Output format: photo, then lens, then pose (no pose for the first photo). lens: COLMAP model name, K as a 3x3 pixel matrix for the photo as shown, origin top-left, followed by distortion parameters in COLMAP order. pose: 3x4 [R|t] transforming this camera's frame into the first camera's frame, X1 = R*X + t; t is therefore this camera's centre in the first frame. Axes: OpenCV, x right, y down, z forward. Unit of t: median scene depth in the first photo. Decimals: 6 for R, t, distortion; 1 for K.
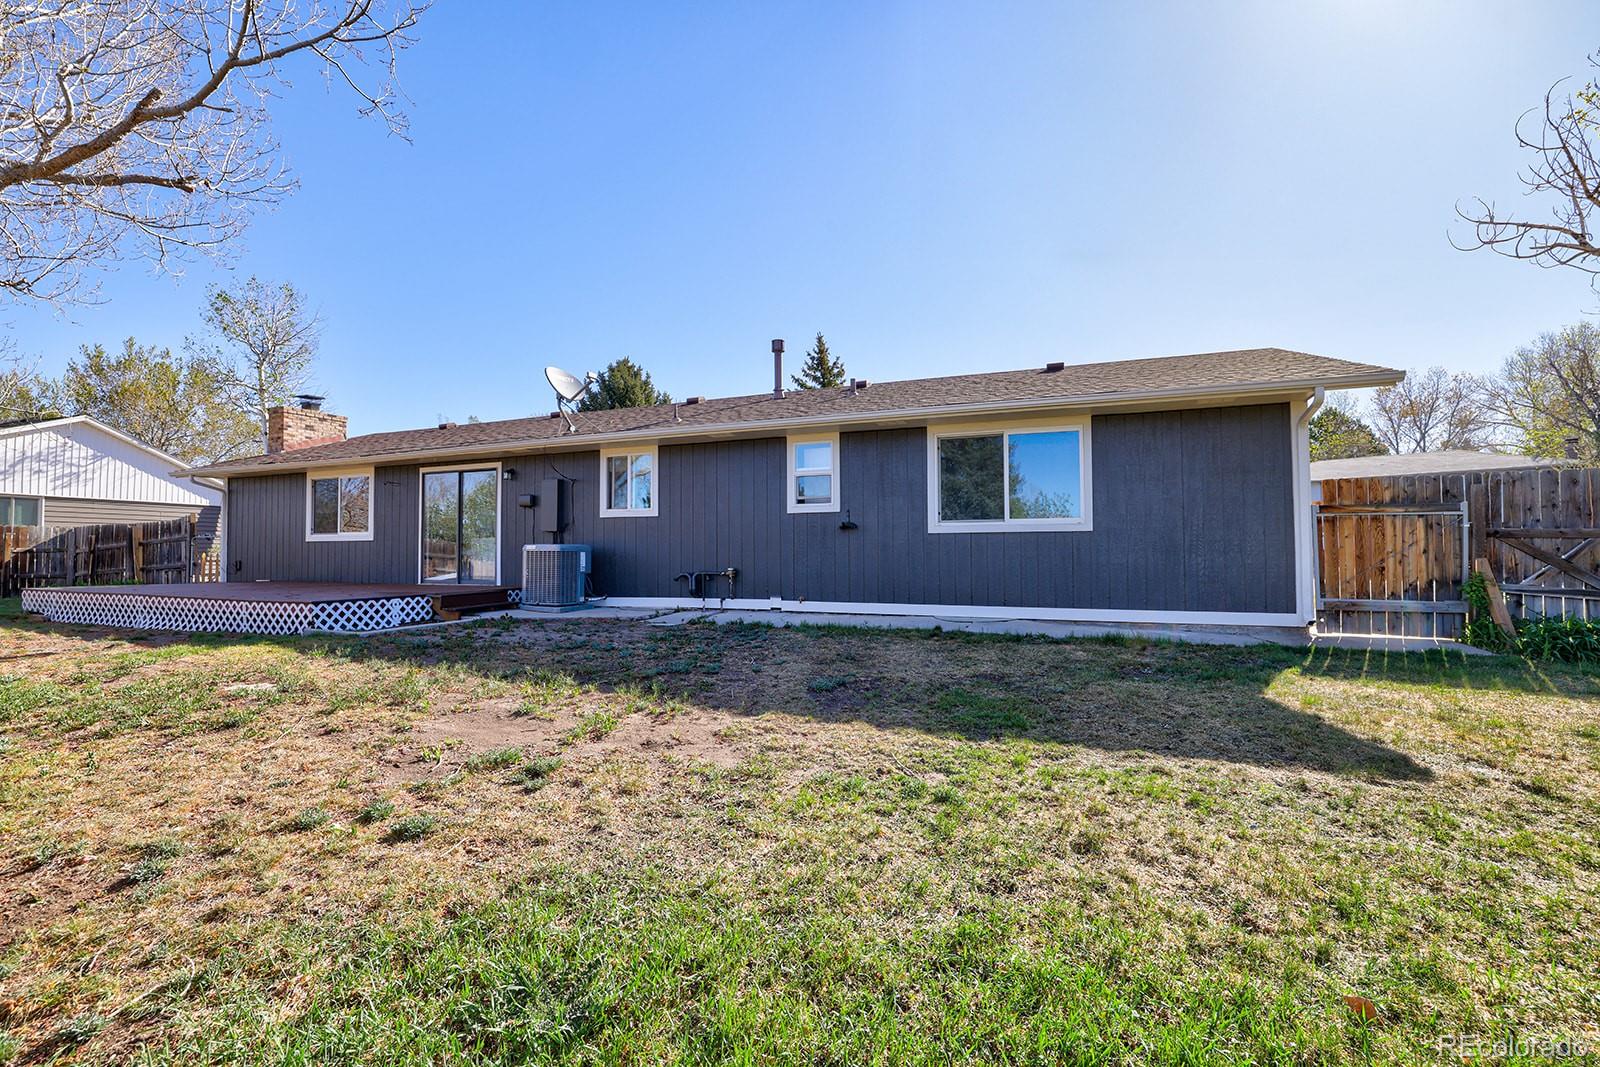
lens RADIAL K [[666.6, 0, 793.1], [0, 666.6, 536.6], [0, 0, 1]] dist [-0.027798, 0.001229]
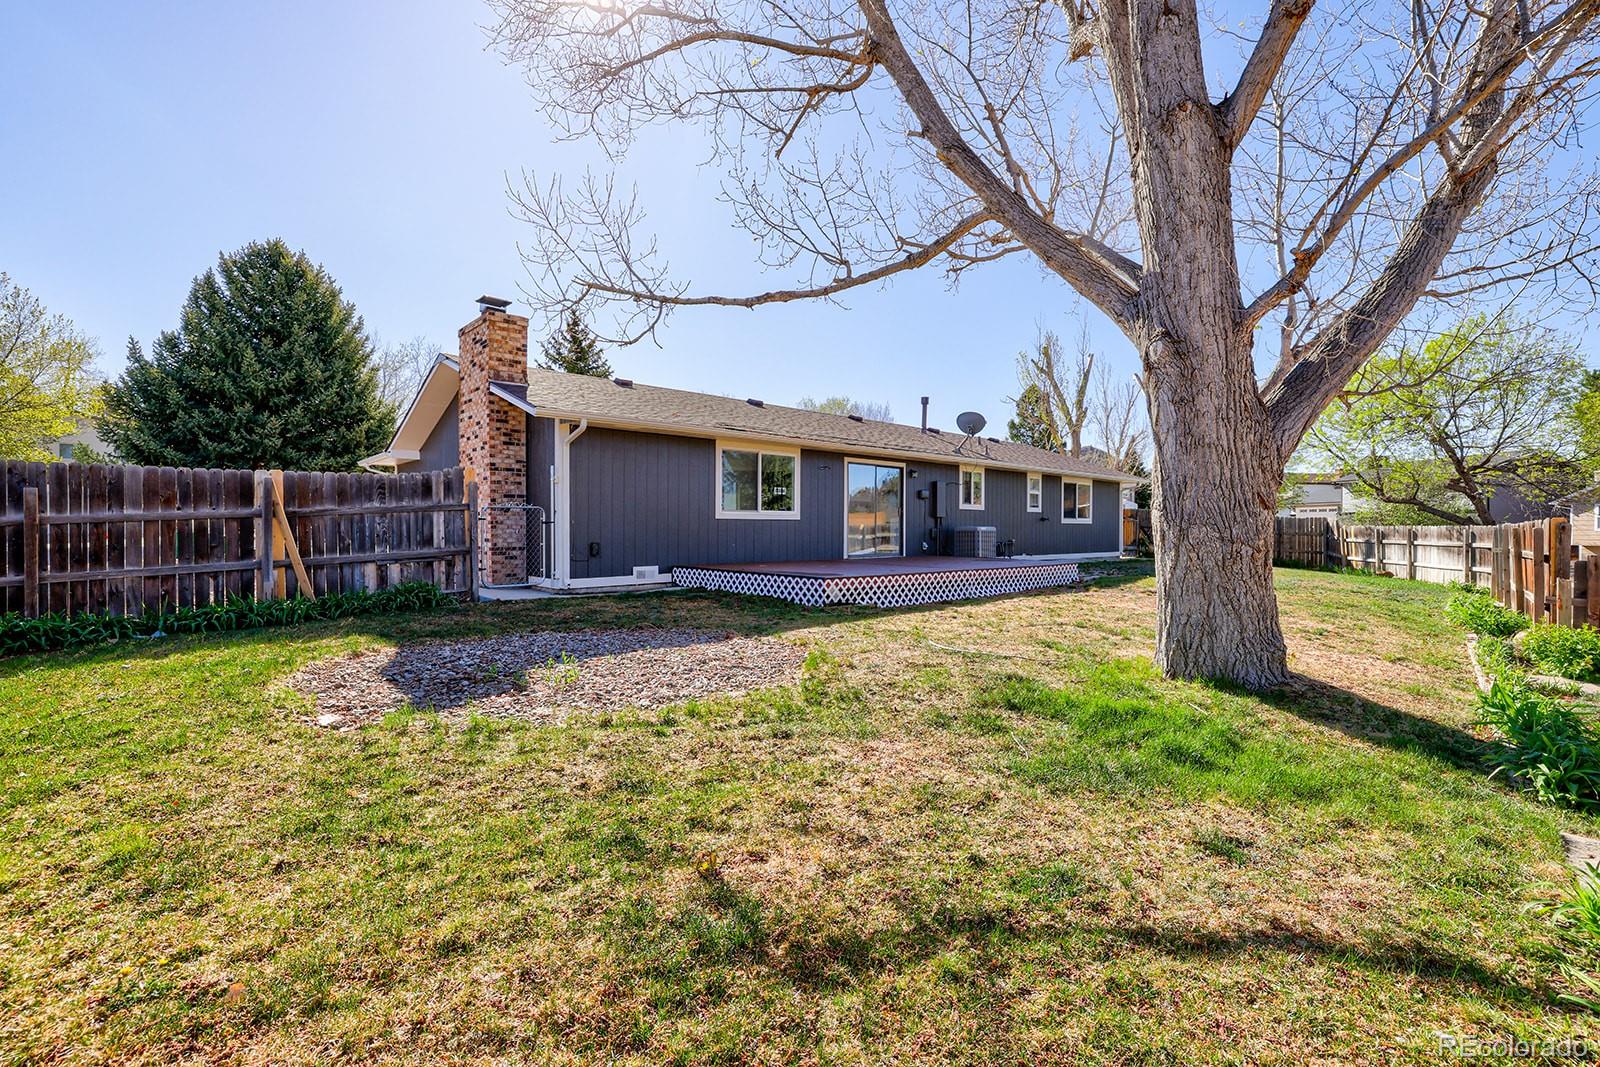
lens RADIAL K [[666.6, 0, 812.5], [0, 666.6, 528.9], [0, 0, 1]] dist [-0.027798, 0.001229]
pose [[0.433010, 0.004099, 0.901380, -1.888746], [-0.019142, 0.999806, 0.004649, 0.016728], [-0.901186, -0.019268, 0.433005, 0.663702]]
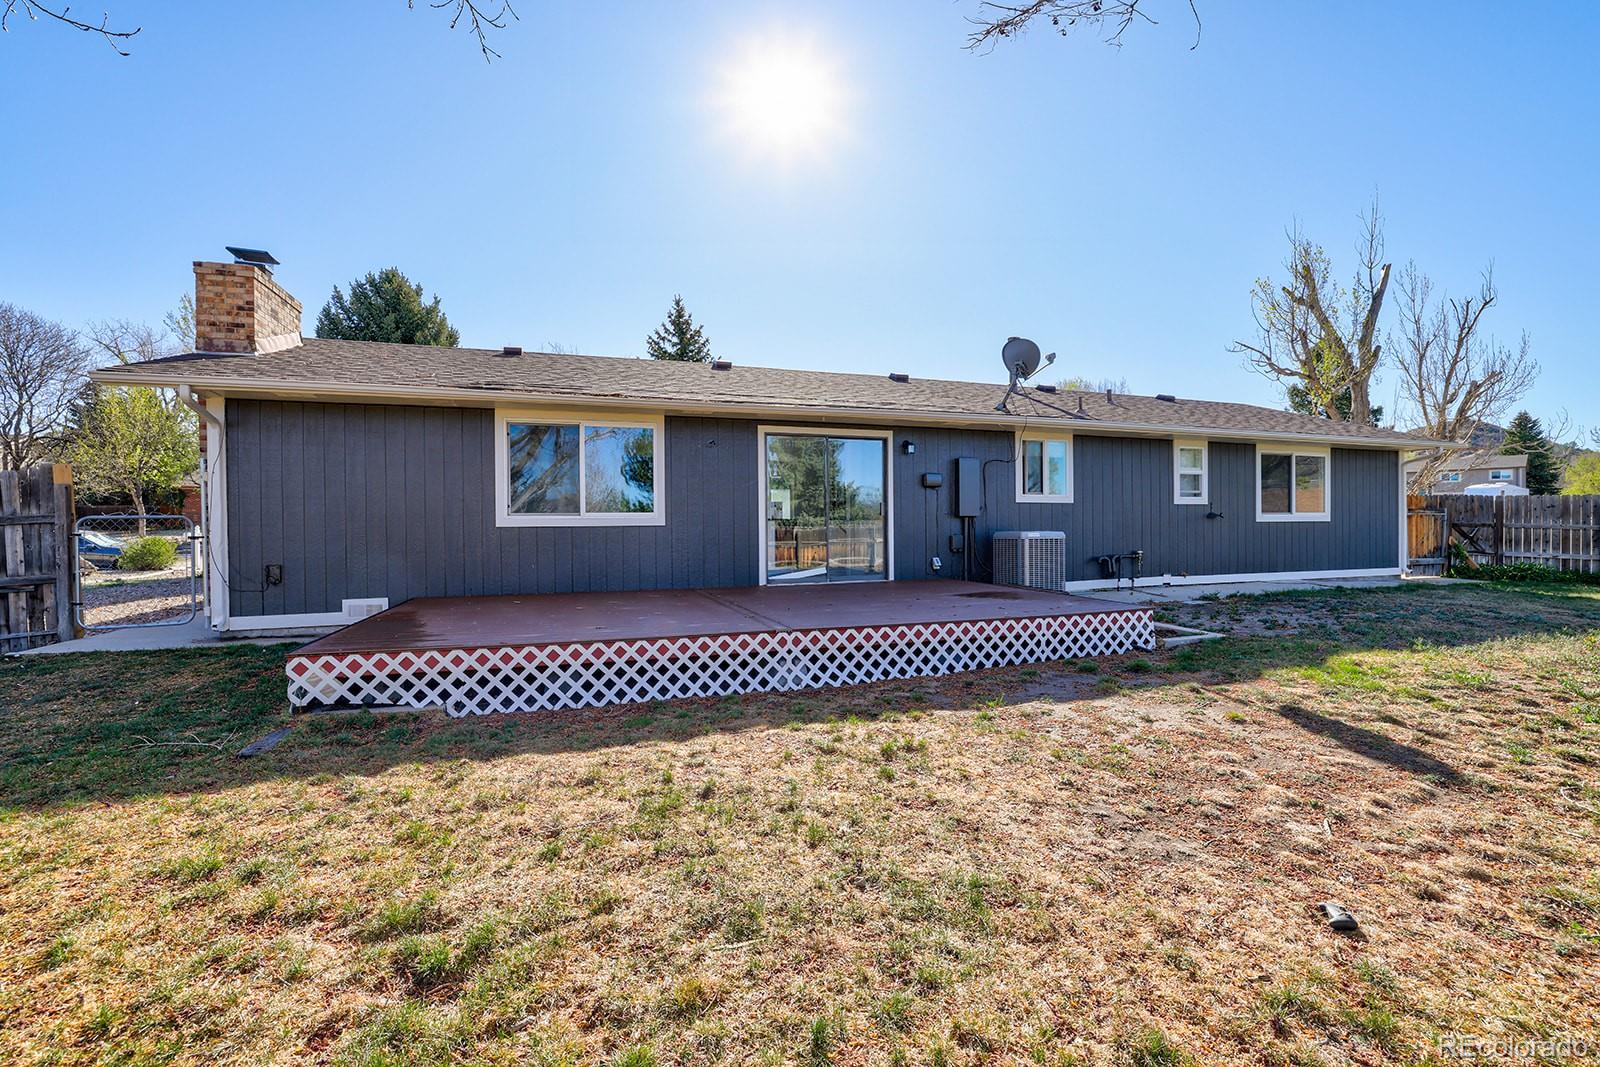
lens RADIAL K [[666.6, 0, 785.7], [0, 666.6, 532.4], [0, 0, 1]] dist [-0.027798, 0.001229]
pose [[0.753687, -0.005000, 0.657215, -1.196398], [-0.004487, 0.999909, 0.012754, 0.002964], [-0.657218, -0.012562, 0.753595, 0.524255]]
